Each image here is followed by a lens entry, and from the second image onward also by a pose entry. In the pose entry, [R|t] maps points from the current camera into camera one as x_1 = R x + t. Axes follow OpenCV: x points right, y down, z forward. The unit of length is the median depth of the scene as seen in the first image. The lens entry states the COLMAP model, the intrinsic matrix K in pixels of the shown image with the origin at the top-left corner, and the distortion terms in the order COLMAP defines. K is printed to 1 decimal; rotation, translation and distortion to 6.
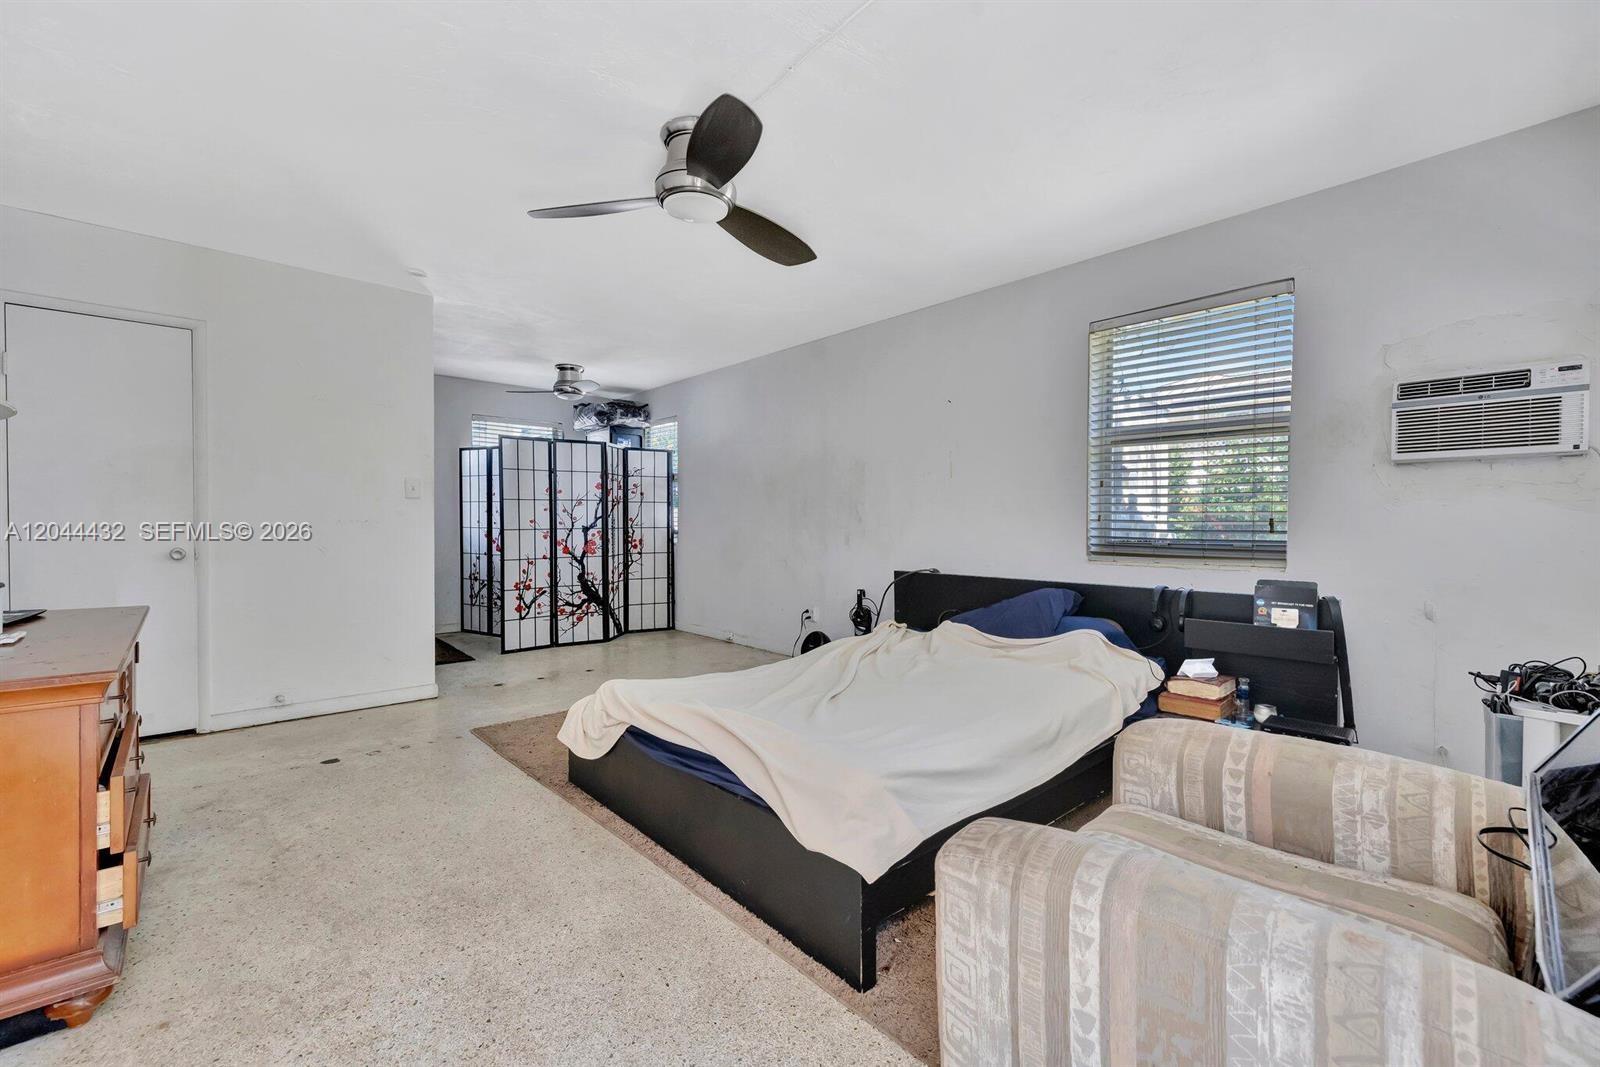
lens RADIAL K [[678.1, 0, 804.9], [0, 678.1, 533.7], [0, 0, 1]] dist [0.000830, 0.000916]
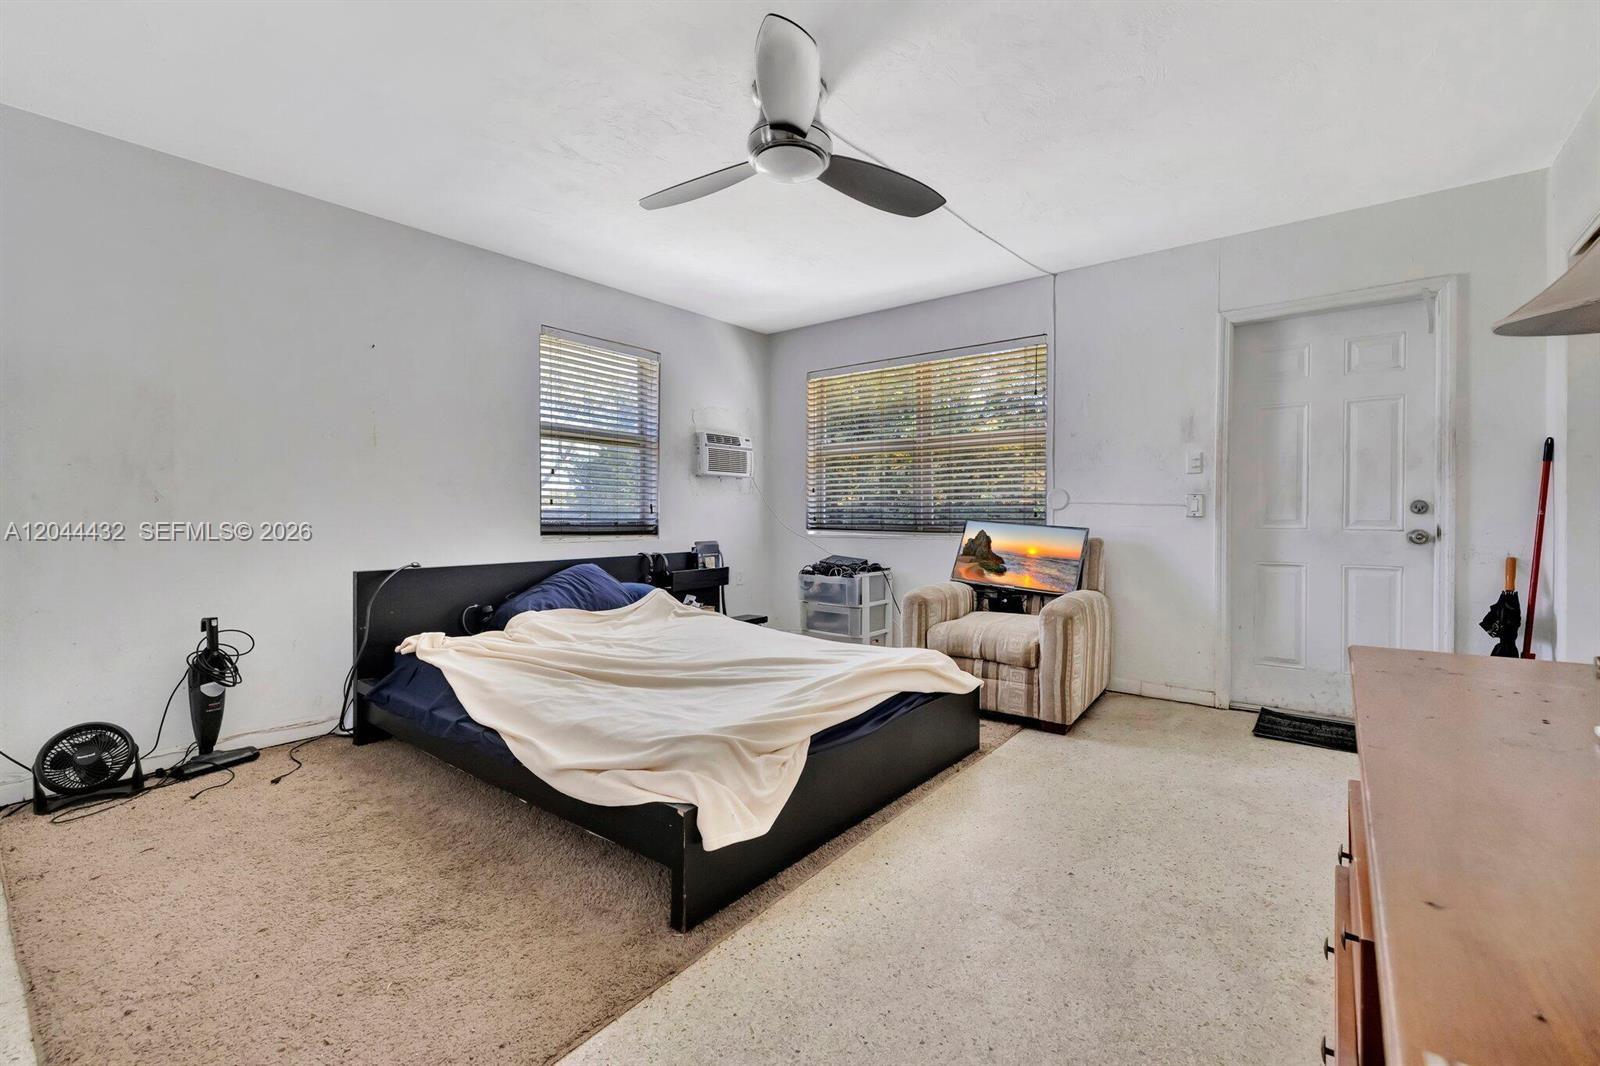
lens RADIAL K [[678.1, 0, 797.6], [0, 678.1, 526.2], [0, 0, 1]] dist [0.000830, 0.000916]
pose [[-0.167973, -0.017363, 0.985639, -0.985193], [0.014015, 0.999702, 0.020000, 0.001151], [-0.985692, 0.017173, -0.167679, 1.045685]]
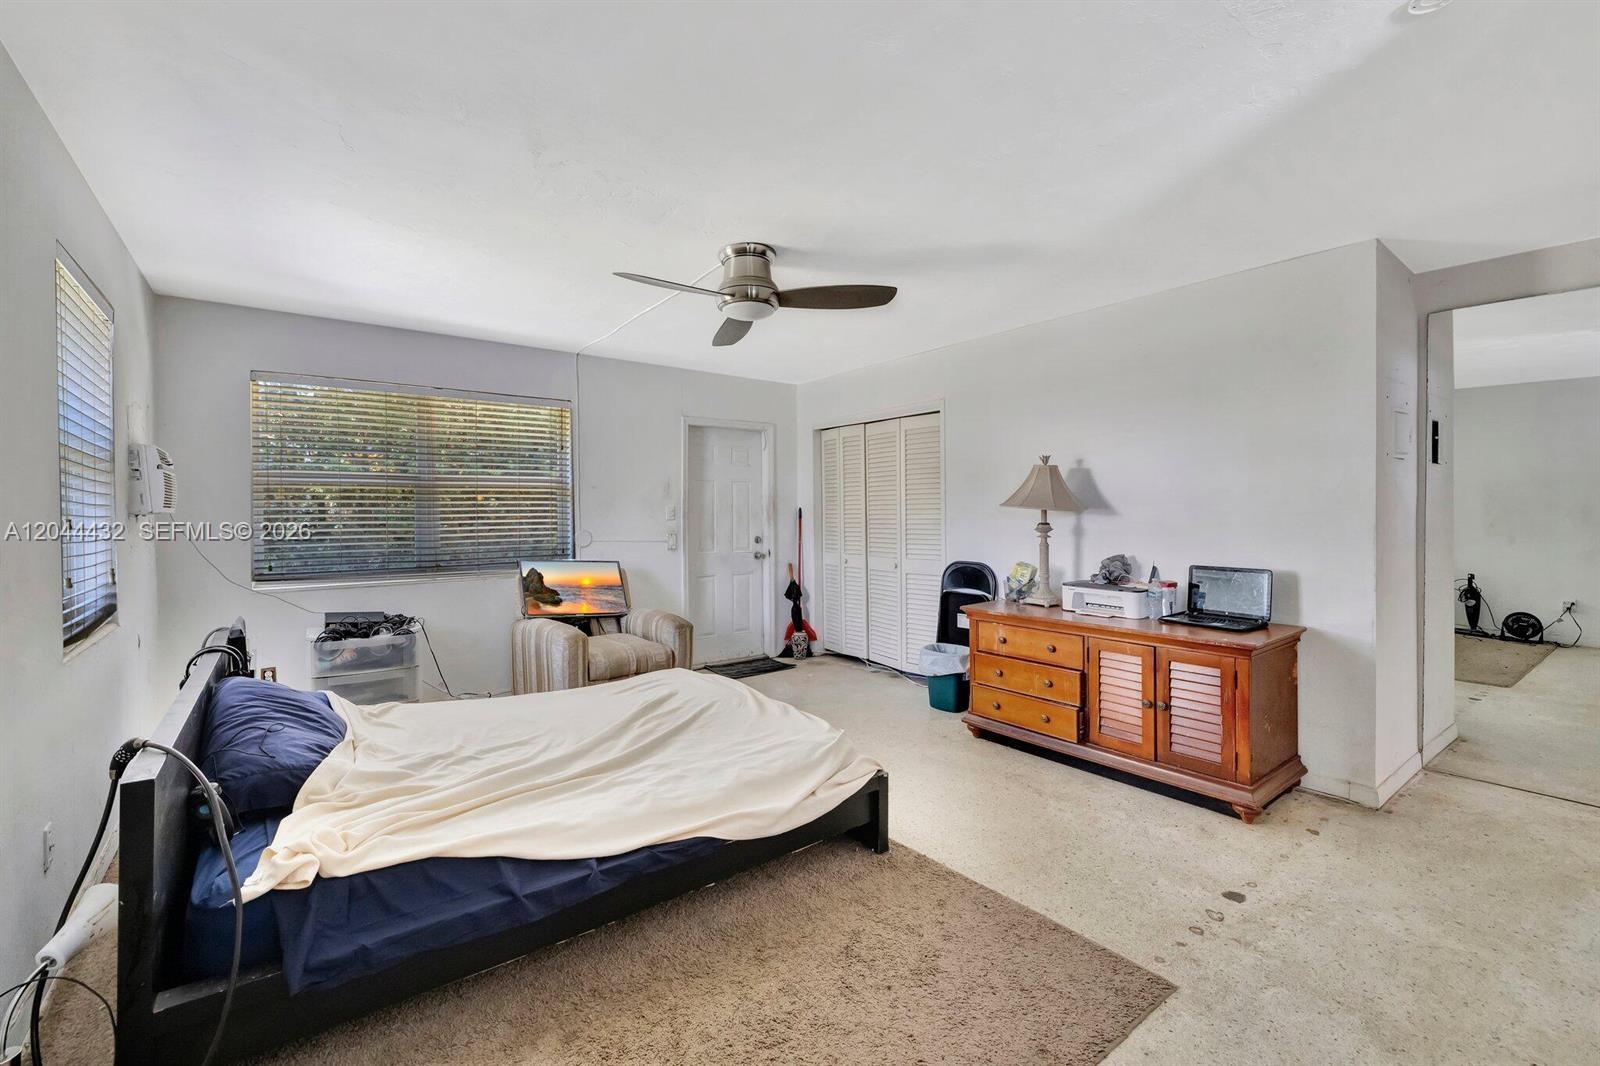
lens RADIAL K [[678.1, 0, 796.8], [0, 678.1, 519.8], [0, 0, 1]] dist [0.000830, 0.000916]
pose [[-0.996811, -0.000144, 0.079803, -0.311335], [0.001815, 0.999699, 0.024480, -0.114438], [-0.079783, 0.024547, -0.996510, 2.017588]]
